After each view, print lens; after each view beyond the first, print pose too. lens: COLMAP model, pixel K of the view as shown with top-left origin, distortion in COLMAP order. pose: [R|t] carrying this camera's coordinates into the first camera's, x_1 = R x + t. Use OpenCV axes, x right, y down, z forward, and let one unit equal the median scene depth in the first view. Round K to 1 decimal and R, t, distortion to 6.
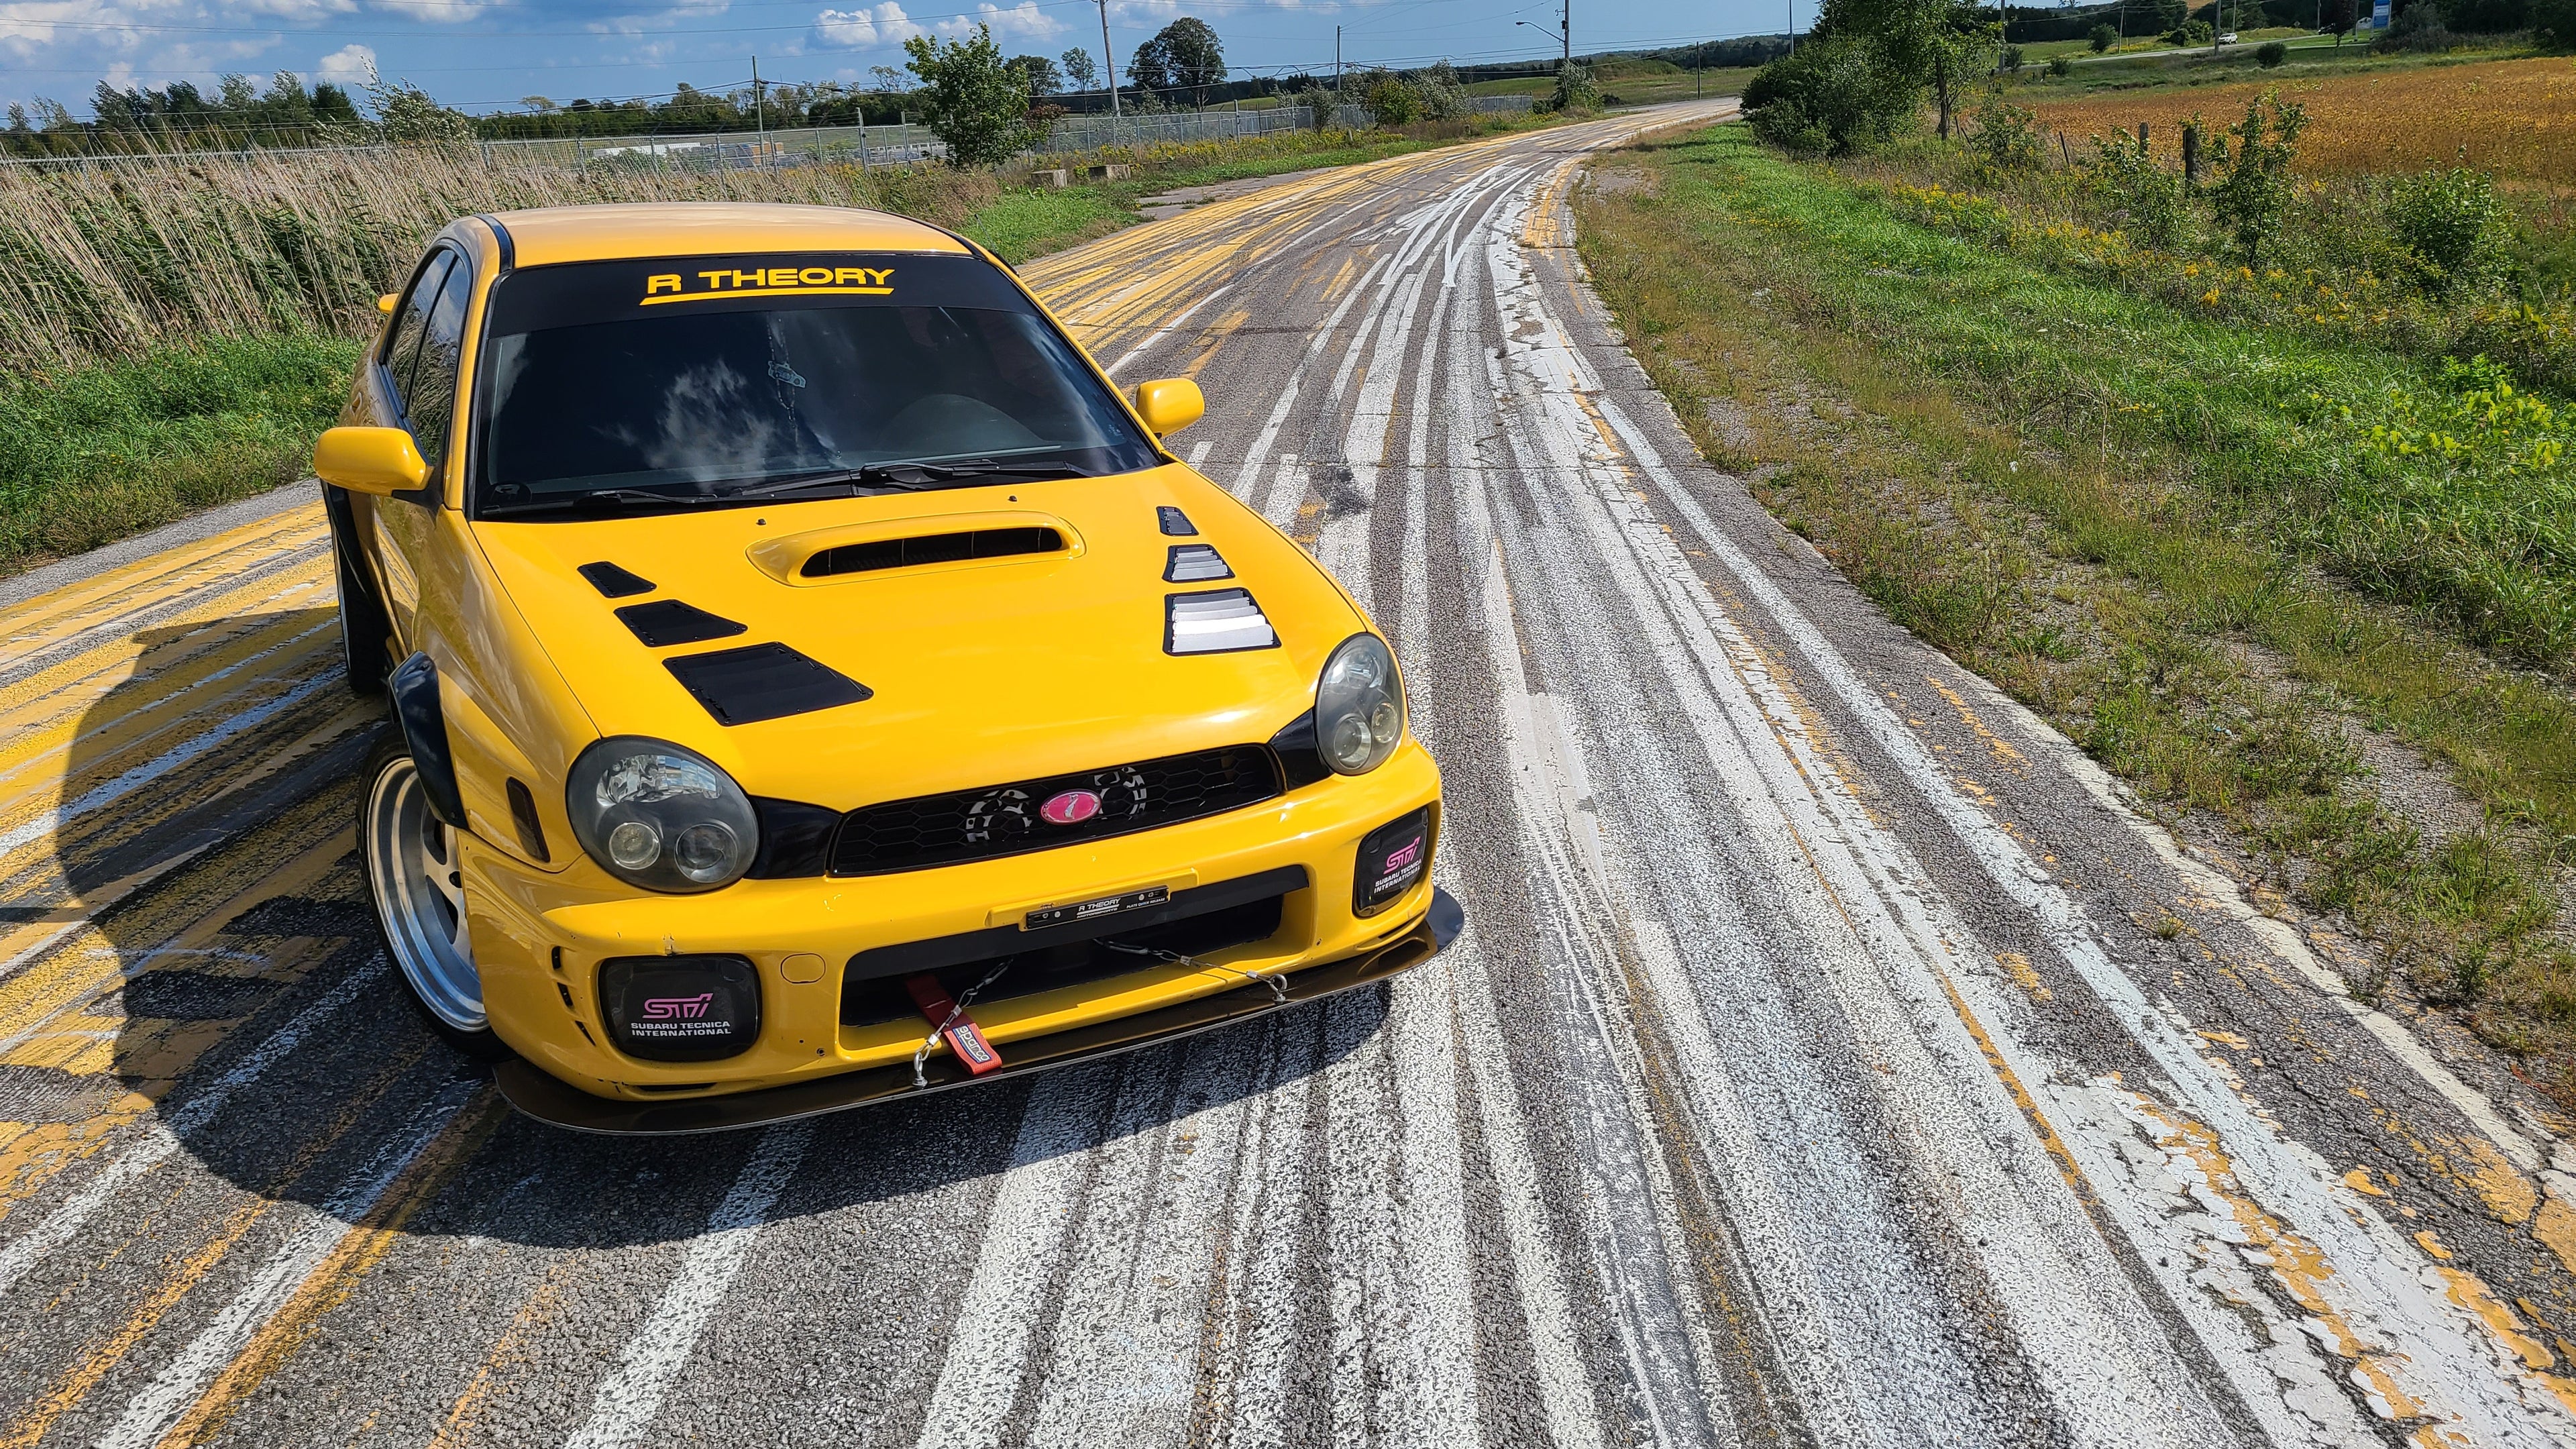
lens RADIAL K [[1932.3, 0, 1286.5], [0, 1932.3, 687.4], [0, 0, 1]] dist [0.065875, -0.052442]
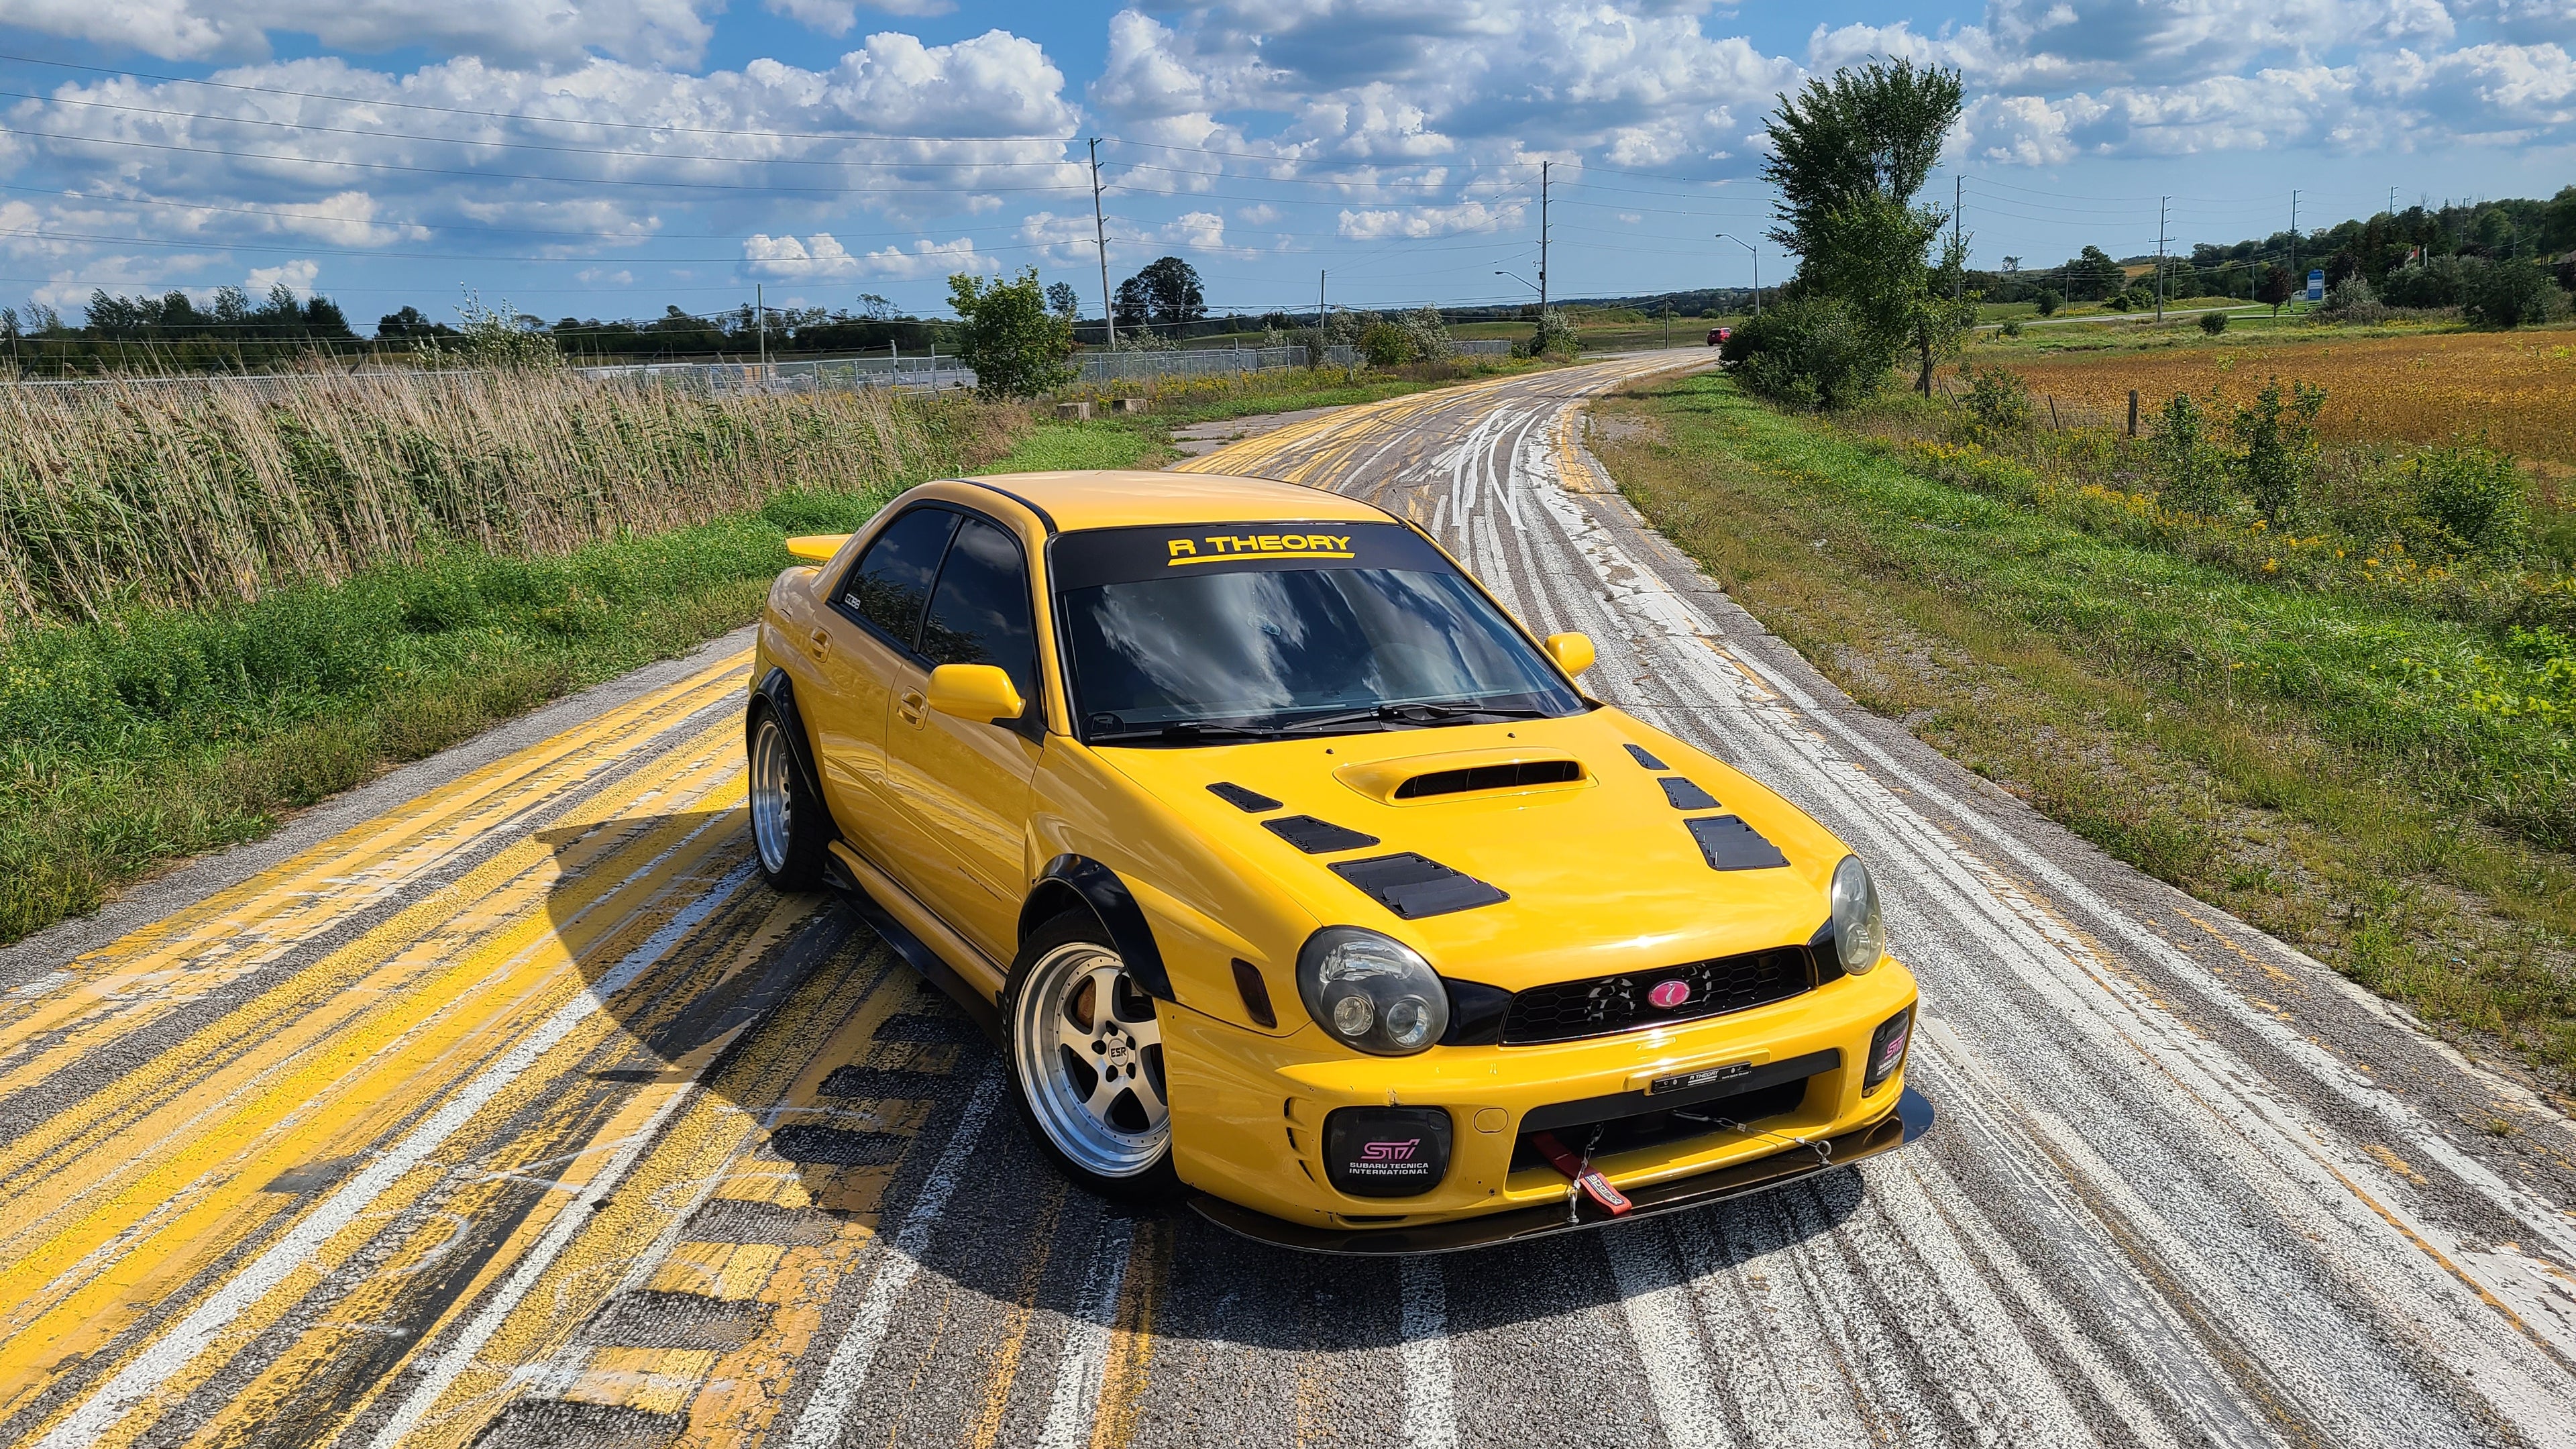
lens RADIAL K [[1935.7, 0, 1292.6], [0, 1935.7, 703.5], [0, 0, 1]] dist [0.066141, -0.053210]
pose [[0.999513, 0.022924, 0.021183, -0.332764], [-0.020540, 0.994086, -0.106633, 0.013888], [-0.023502, 0.106146, 0.994073, -0.197575]]
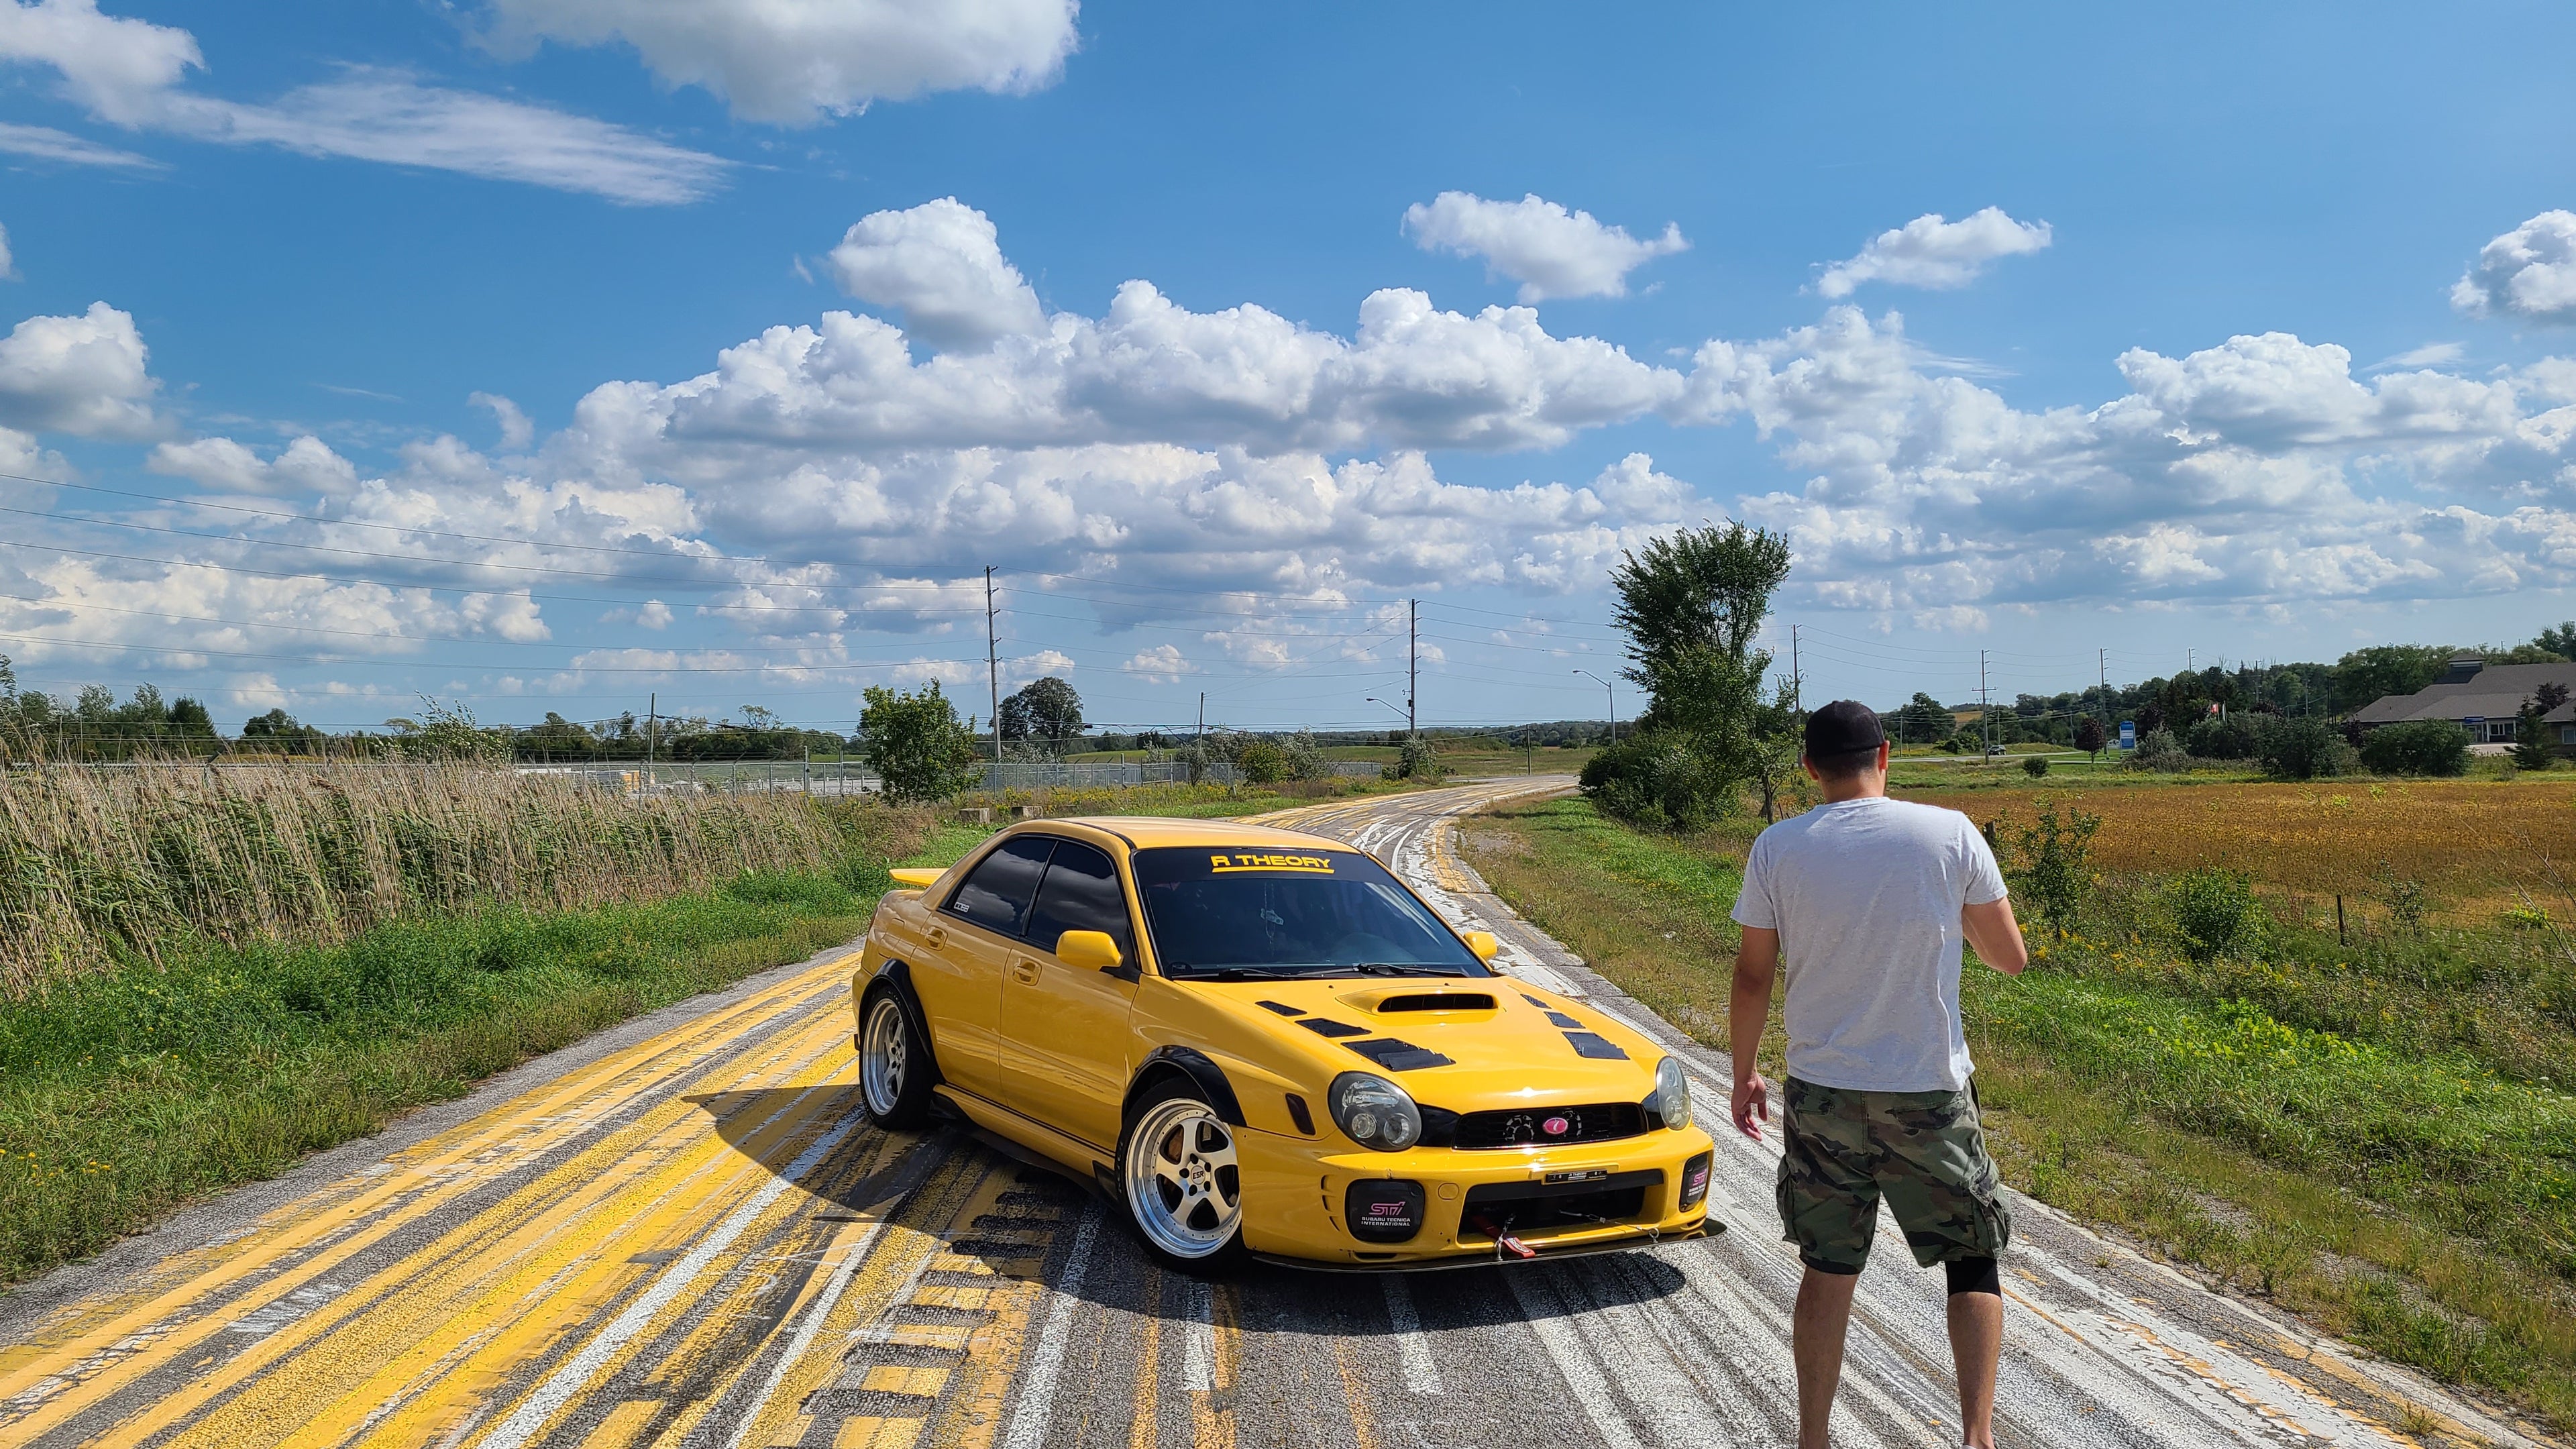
lens RADIAL K [[1927.1, 0, 1288.5], [0, 1927.1, 701.1], [0, 0, 1]] dist [0.072301, -0.051901]
pose [[0.995573, 0.052291, 0.078108, -0.485486], [-0.024783, 0.947599, -0.318499, 0.249224], [-0.090670, 0.315153, 0.944700, -0.827129]]
